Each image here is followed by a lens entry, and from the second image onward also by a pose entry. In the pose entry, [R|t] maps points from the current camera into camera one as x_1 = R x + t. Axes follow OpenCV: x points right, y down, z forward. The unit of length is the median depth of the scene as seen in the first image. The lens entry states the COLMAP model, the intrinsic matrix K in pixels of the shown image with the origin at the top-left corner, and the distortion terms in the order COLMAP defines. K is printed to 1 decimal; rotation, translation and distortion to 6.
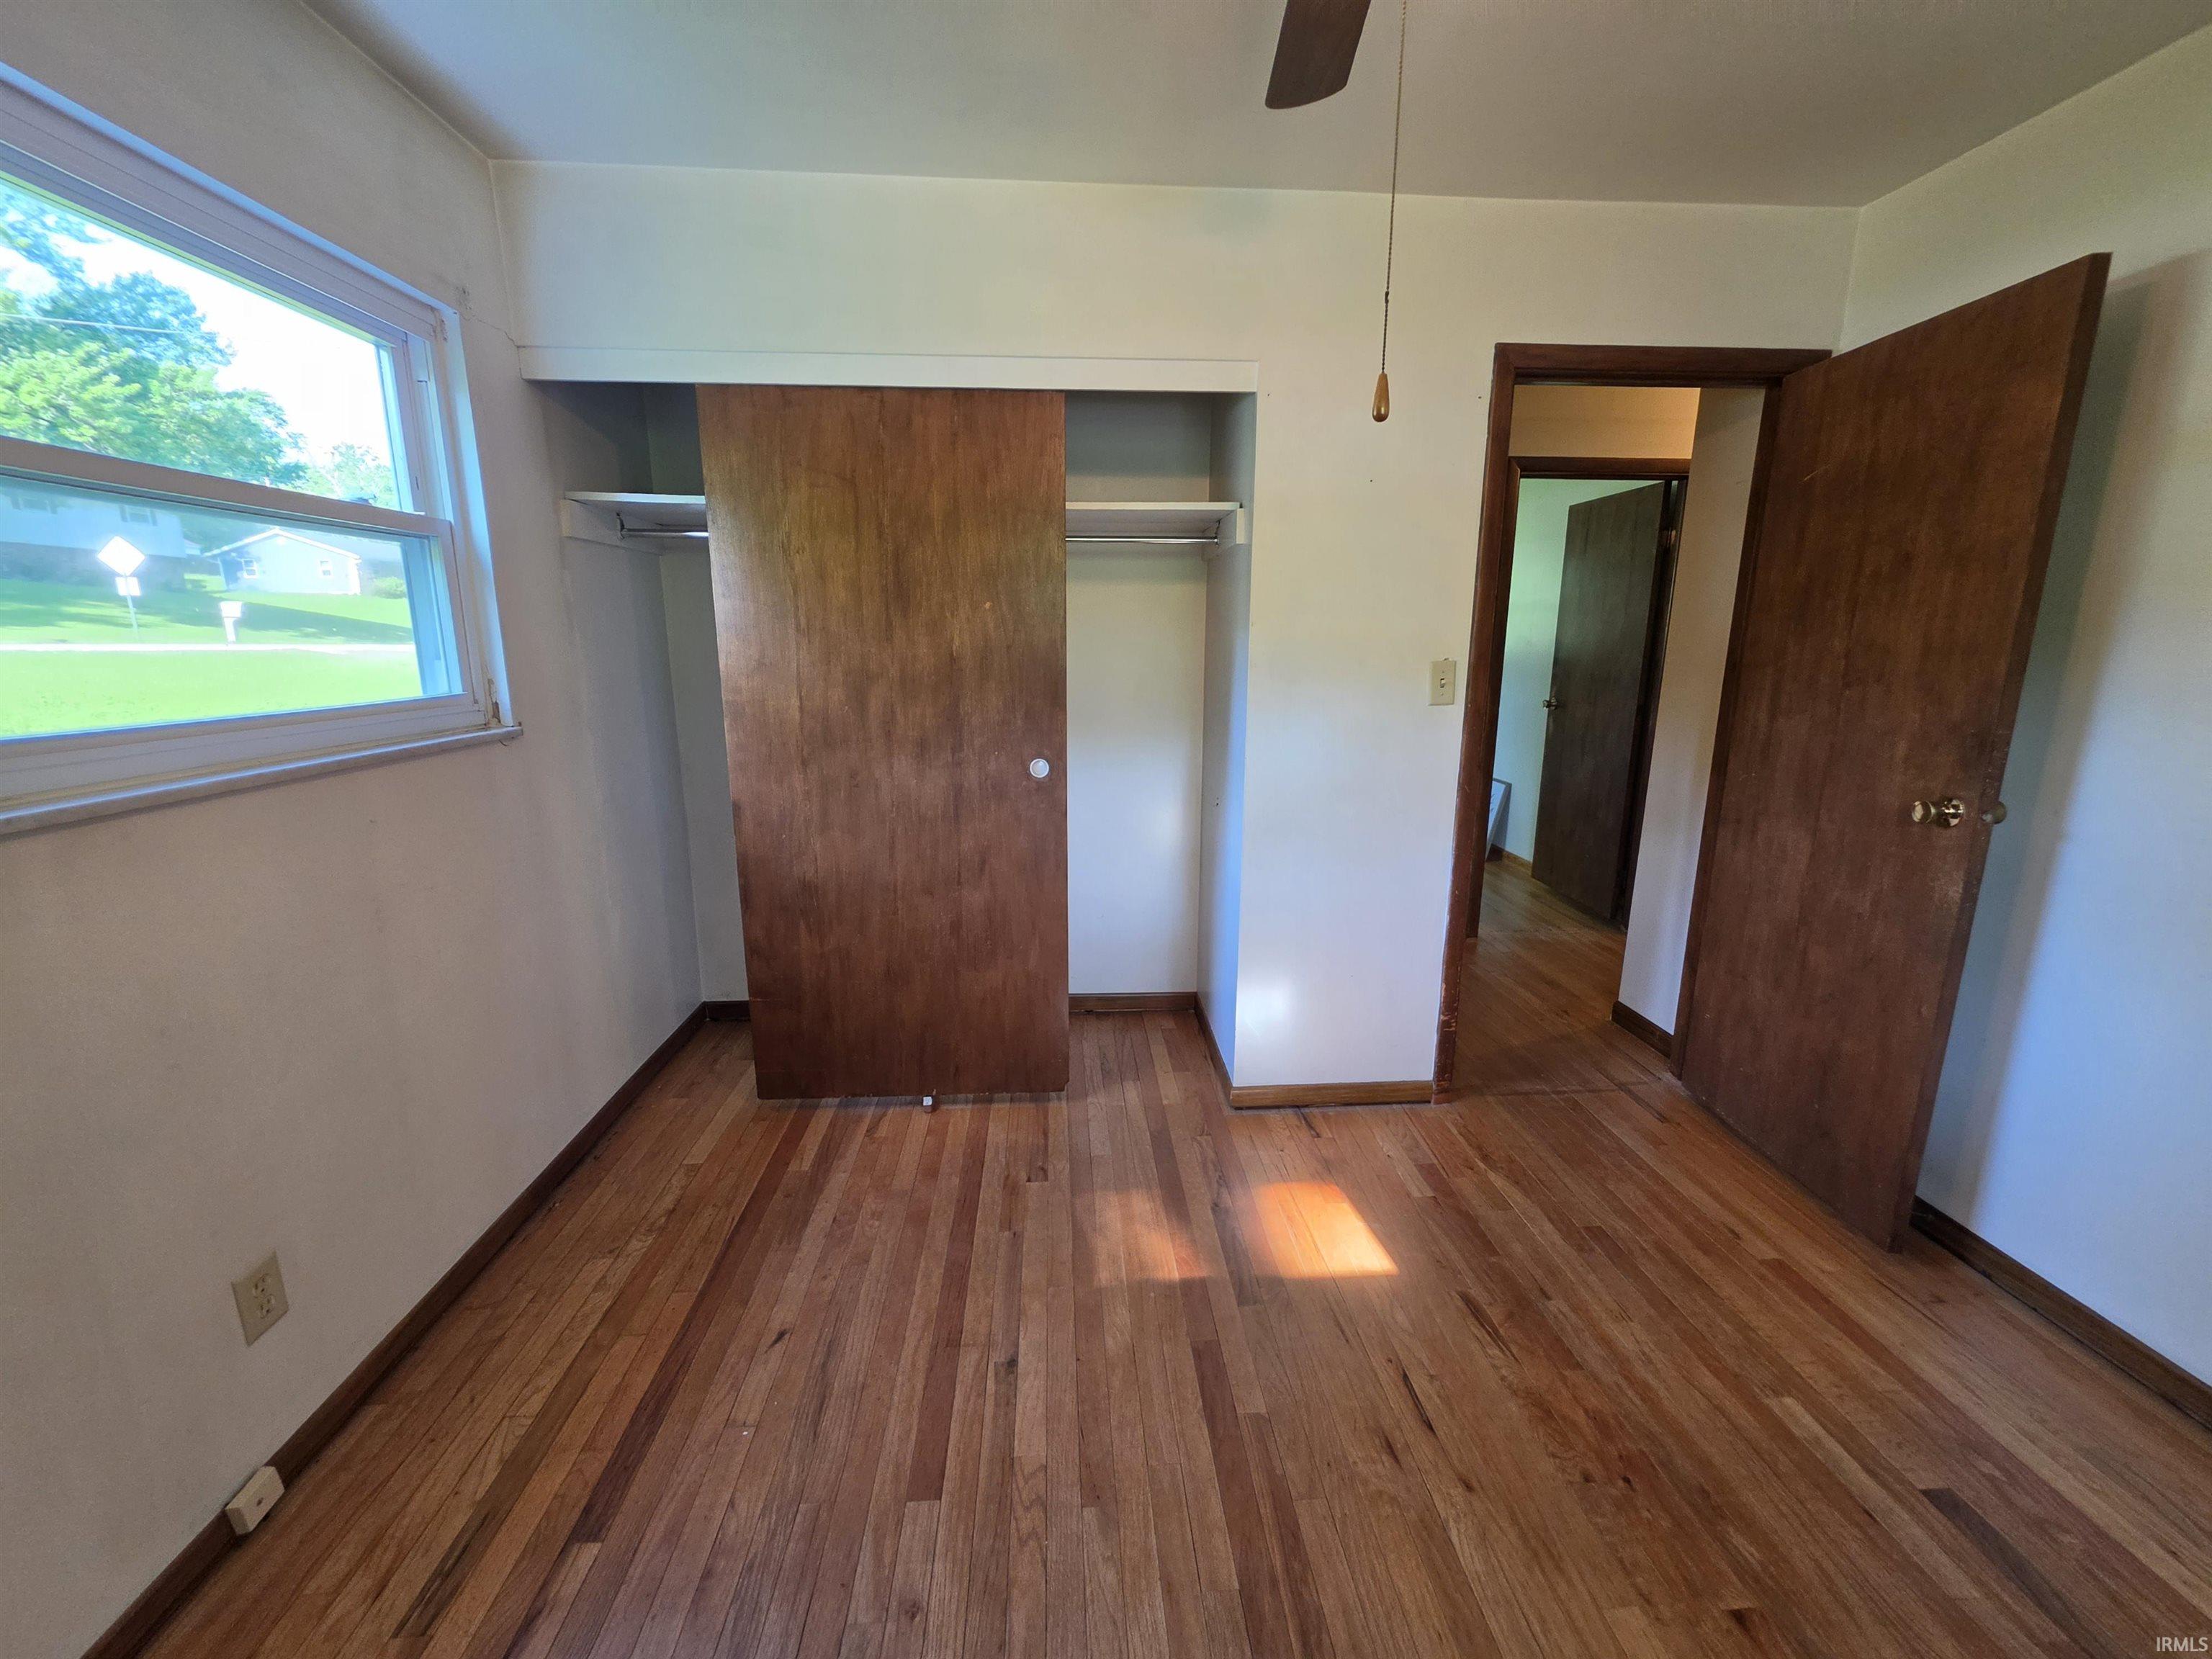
lens RADIAL K [[883.4, 0, 1105.6], [0, 883.4, 829.9], [0, 0, 1]] dist [-0.003766, 0.001224]
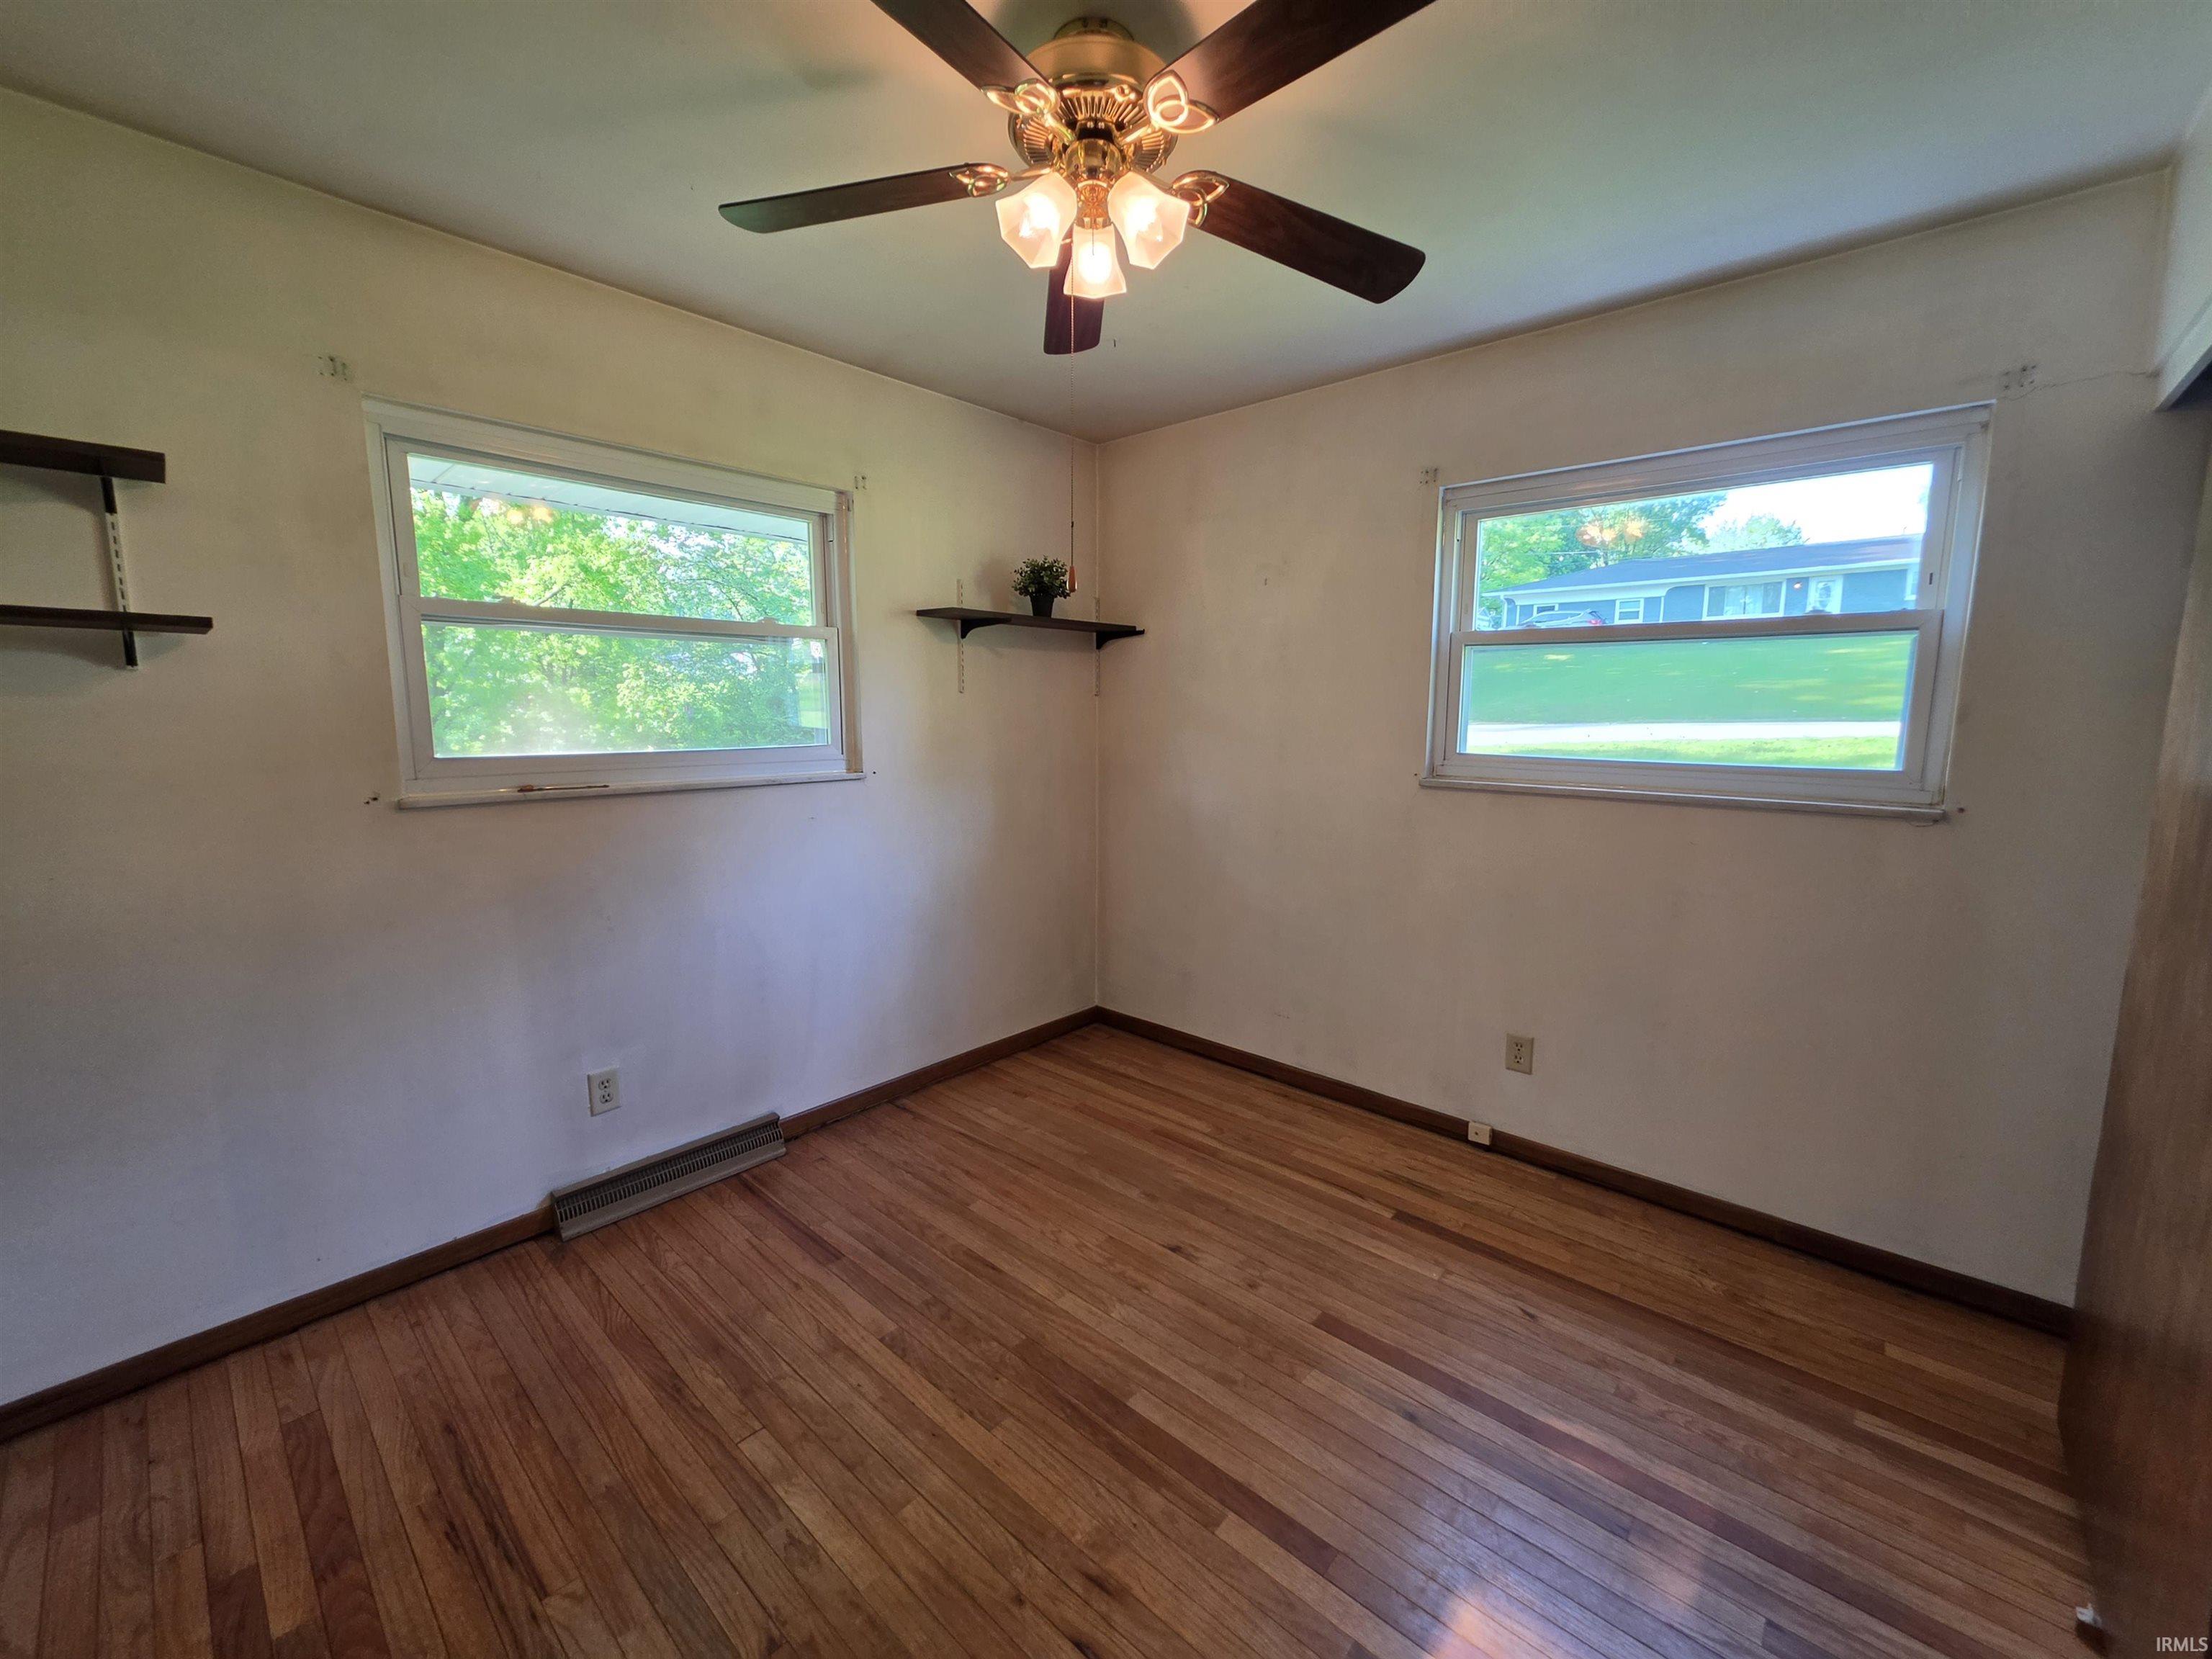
lens RADIAL K [[883.4, 0, 1105.6], [0, 883.4, 829.9], [0, 0, 1]] dist [-0.003766, 0.001224]
pose [[-0.716743, 0.092712, -0.691147, 0.905780], [-0.152461, 0.946310, 0.285048, -0.317586], [0.680467, 0.309679, -0.664127, 1.410925]]
